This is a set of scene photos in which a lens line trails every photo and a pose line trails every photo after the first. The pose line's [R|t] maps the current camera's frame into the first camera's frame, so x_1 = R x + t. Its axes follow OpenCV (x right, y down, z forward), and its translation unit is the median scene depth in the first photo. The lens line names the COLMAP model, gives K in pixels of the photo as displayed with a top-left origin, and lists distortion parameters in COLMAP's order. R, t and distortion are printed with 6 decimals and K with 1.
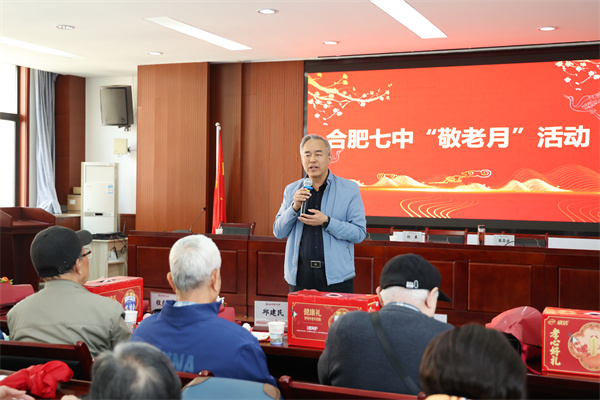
lens RADIAL K [[798.1, 0, 299.0], [0, 798.1, 199.1], [0, 0, 1]] dist [0.040504, 0.000000]
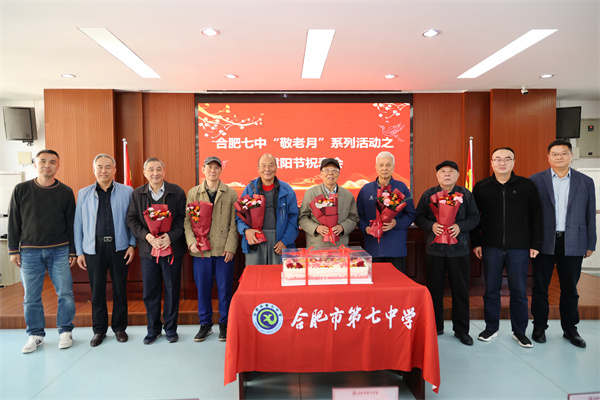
lens RADIAL K [[403.7, 0, 296.8], [0, 403.7, 201.0], [0, 0, 1]] dist [0.007092, 0.002835]
pose [[0.905631, -0.037093, 0.422442, -0.135297], [0.027326, 0.999201, 0.029155, -0.009356], [-0.423186, -0.014860, 0.905921, 0.326497]]
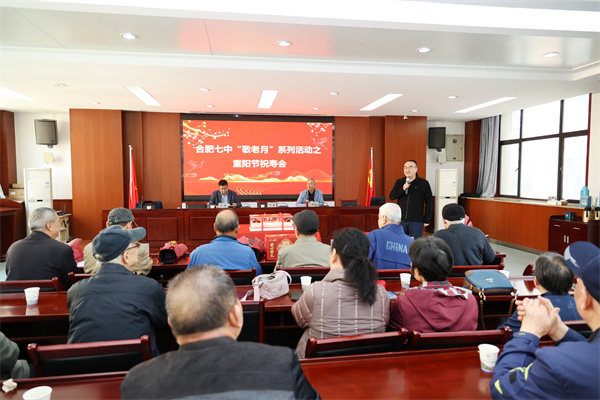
lens RADIAL K [[403.7, 0, 296.2], [0, 403.7, 200.7], [0, 0, 1]] dist [0.007092, 0.002835]
pose [[0.850471, -0.048516, 0.523780, -0.276475], [0.022239, 0.998164, 0.056347, -0.017257], [-0.525552, -0.036273, 0.849988, 0.053340]]
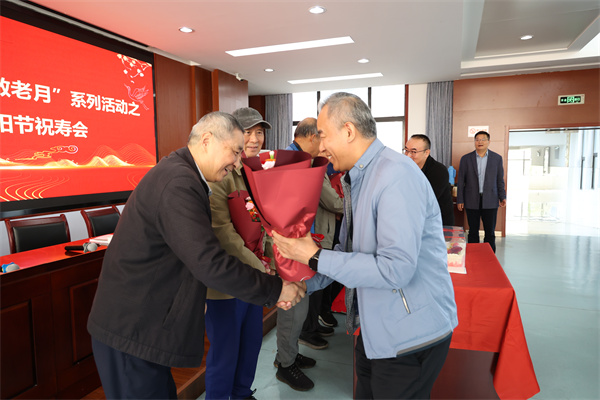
lens RADIAL K [[403.7, 0, 285.2], [0, 403.7, 197.3], [0, 0, 1]] dist [0.007092, 0.002835]
pose [[-0.001637, -0.100768, 0.994909, -0.257727], [0.021053, 0.994686, 0.100780, -0.016960], [-0.999777, 0.021111, 0.000493, 0.698878]]
